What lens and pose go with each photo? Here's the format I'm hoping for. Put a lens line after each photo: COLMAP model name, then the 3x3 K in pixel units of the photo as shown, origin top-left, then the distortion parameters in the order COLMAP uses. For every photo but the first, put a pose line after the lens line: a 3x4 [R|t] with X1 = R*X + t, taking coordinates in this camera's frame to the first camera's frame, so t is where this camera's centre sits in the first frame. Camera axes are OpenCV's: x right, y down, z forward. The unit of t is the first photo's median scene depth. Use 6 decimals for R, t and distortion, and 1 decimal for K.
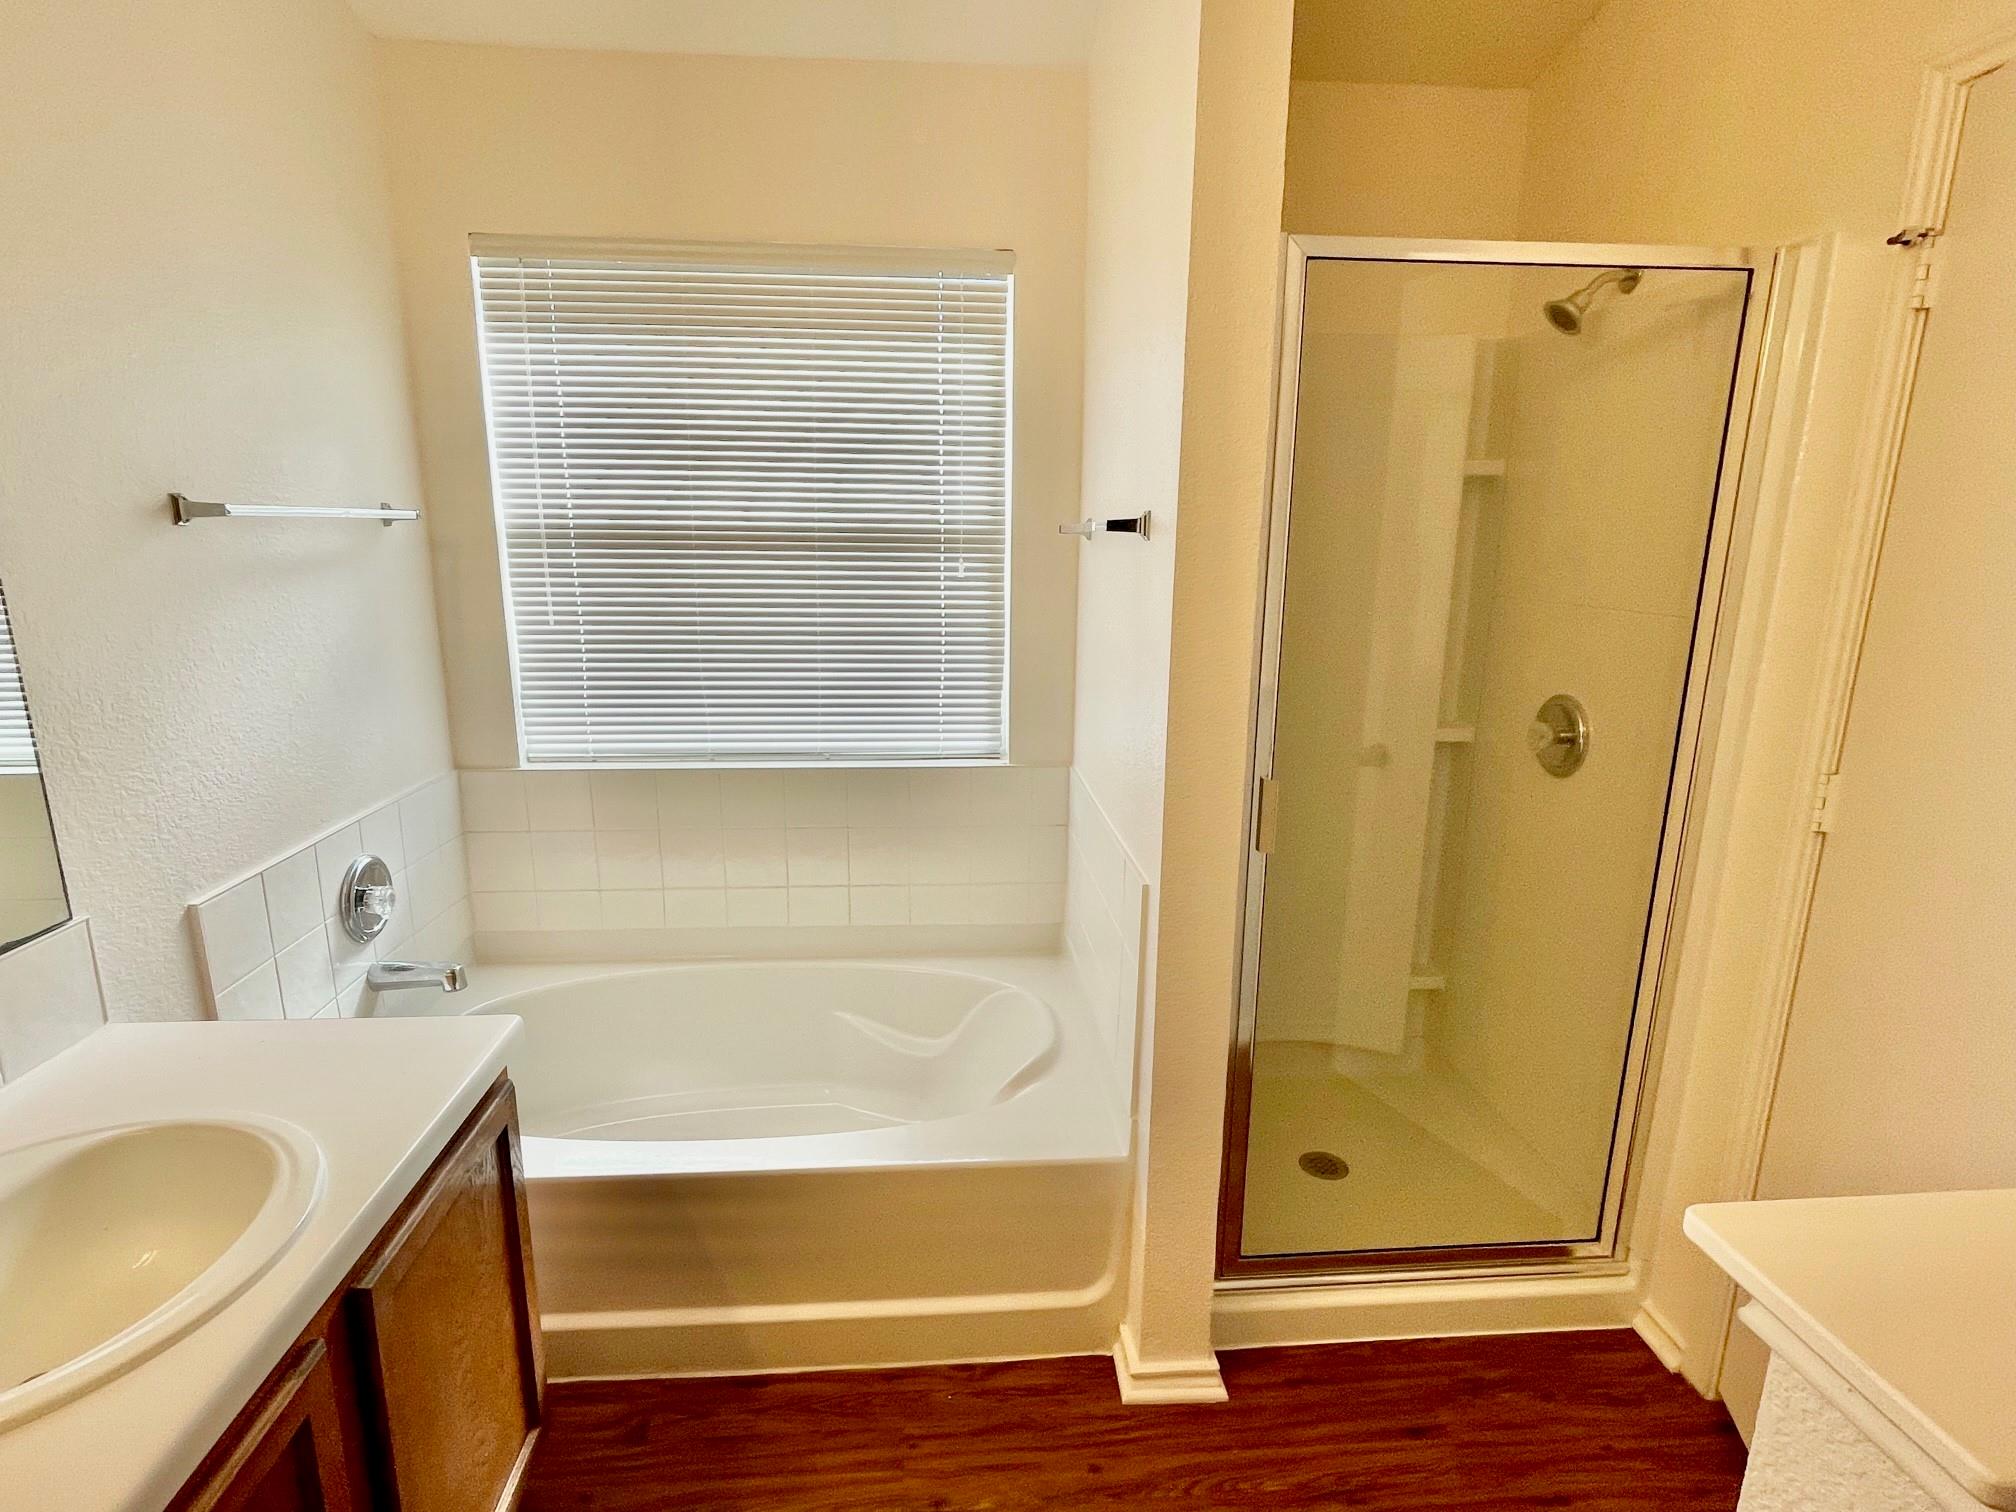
lens RADIAL K [[999.0, 0, 1008.0], [0, 999.0, 756.0], [0, 0, 1]] dist [0.001449, 0.000140]
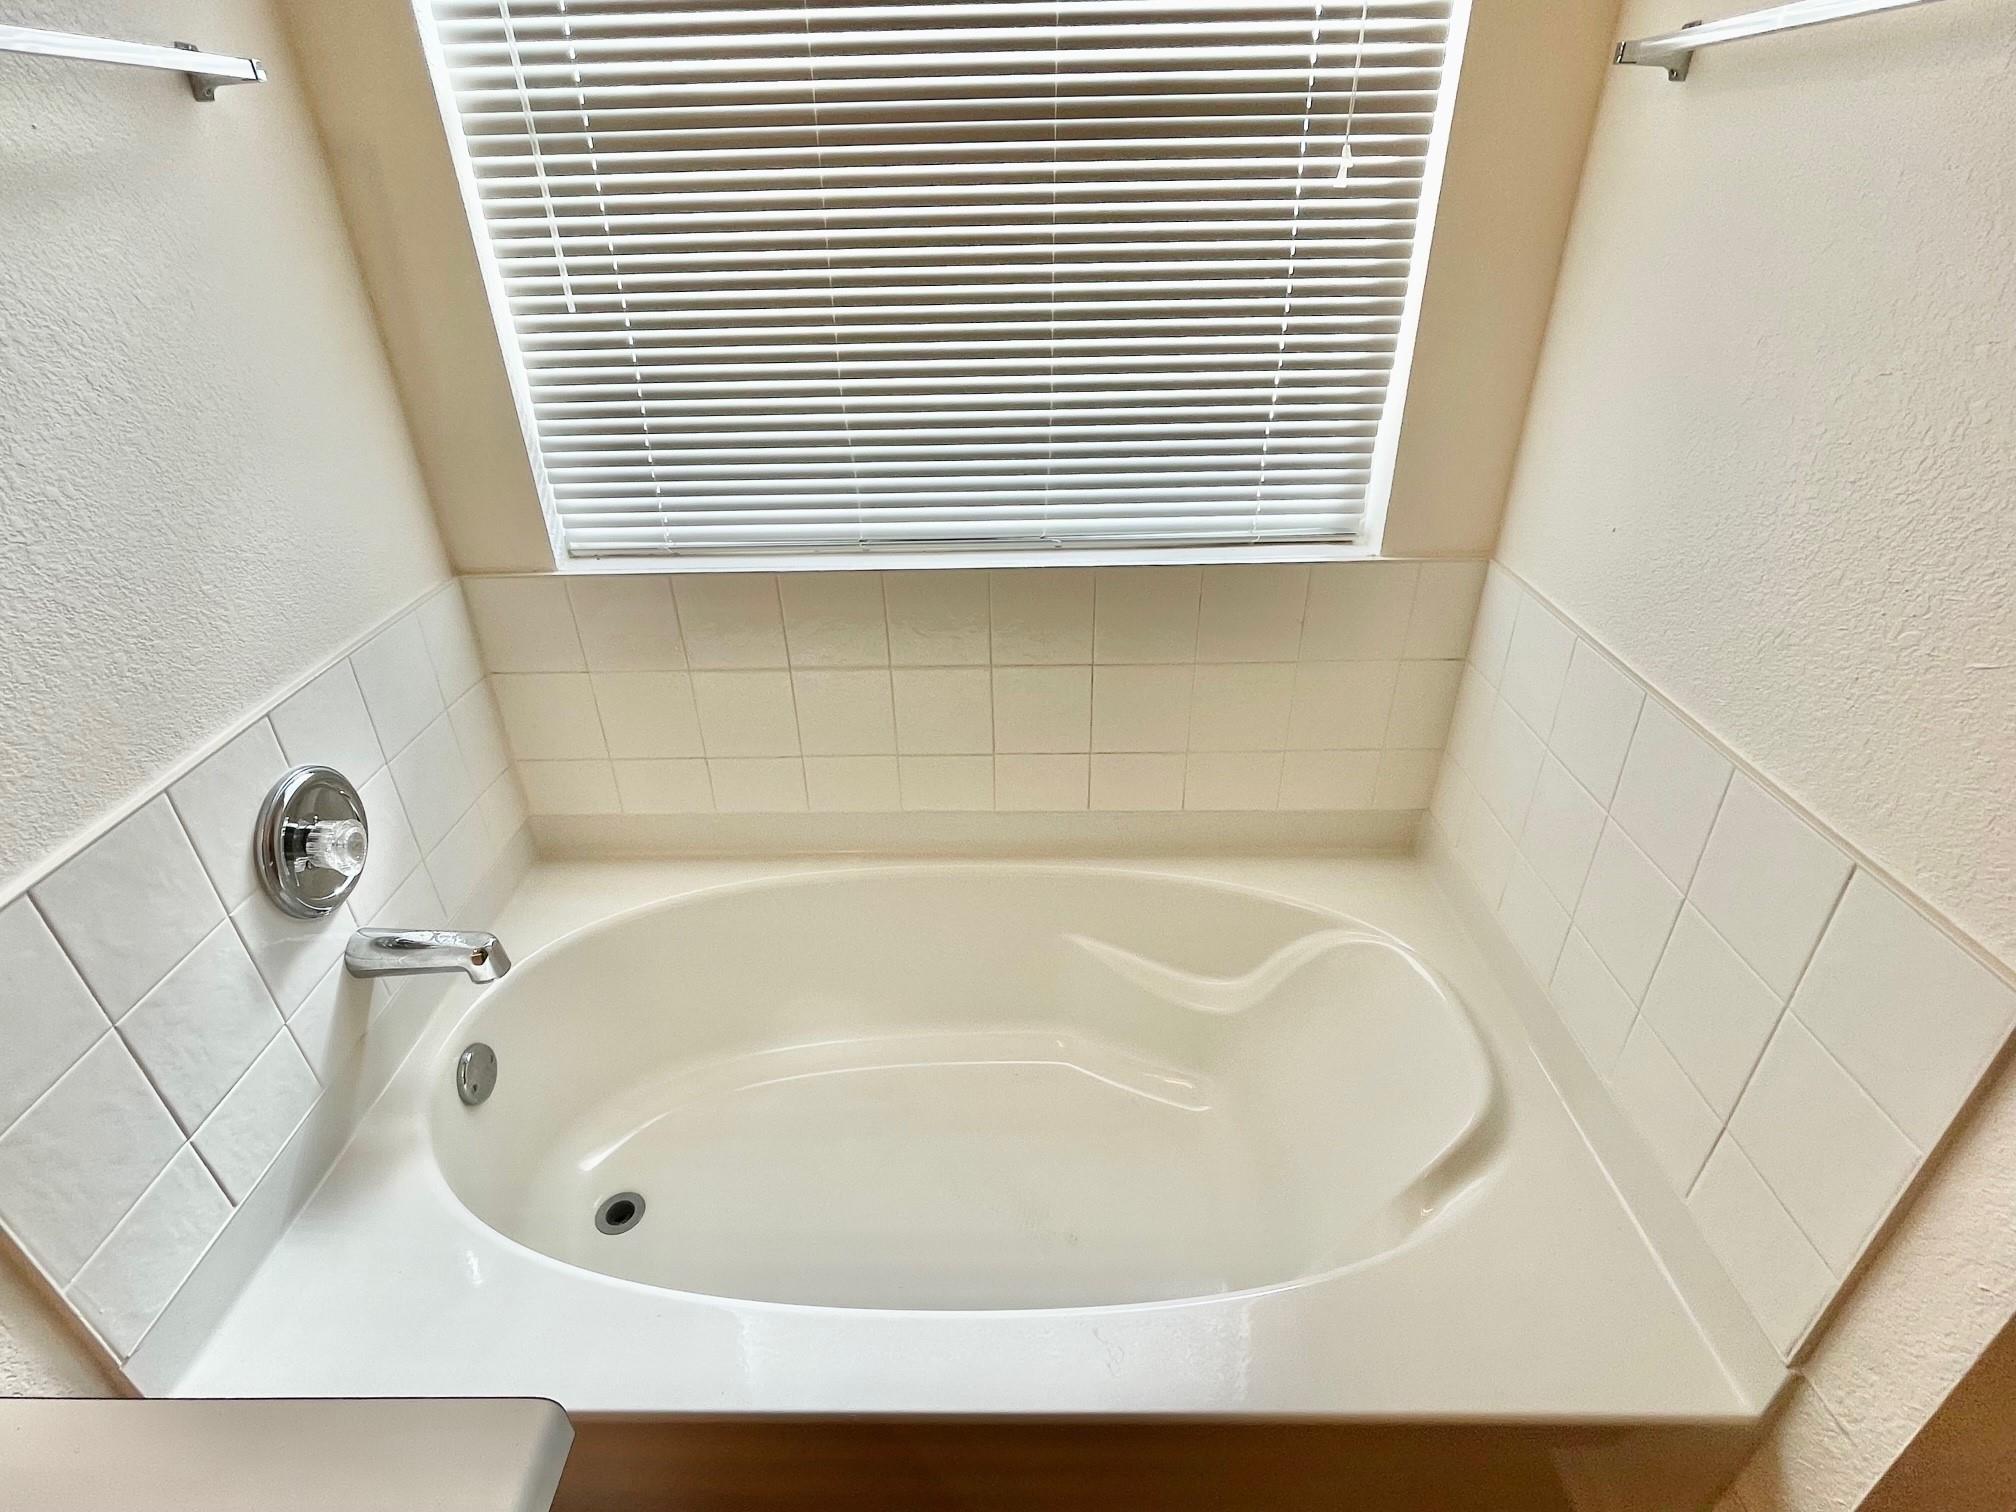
lens RADIAL K [[1012.7, 0, 1008.0], [0, 1012.7, 756.0], [0, 0, 1]] dist [-0.003696, 0.000303]
pose [[0.995226, 0.017061, -0.096095, -0.161033], [0.011873, 0.956124, 0.292722, -0.058163], [0.096873, -0.292466, 0.951357, 0.423028]]
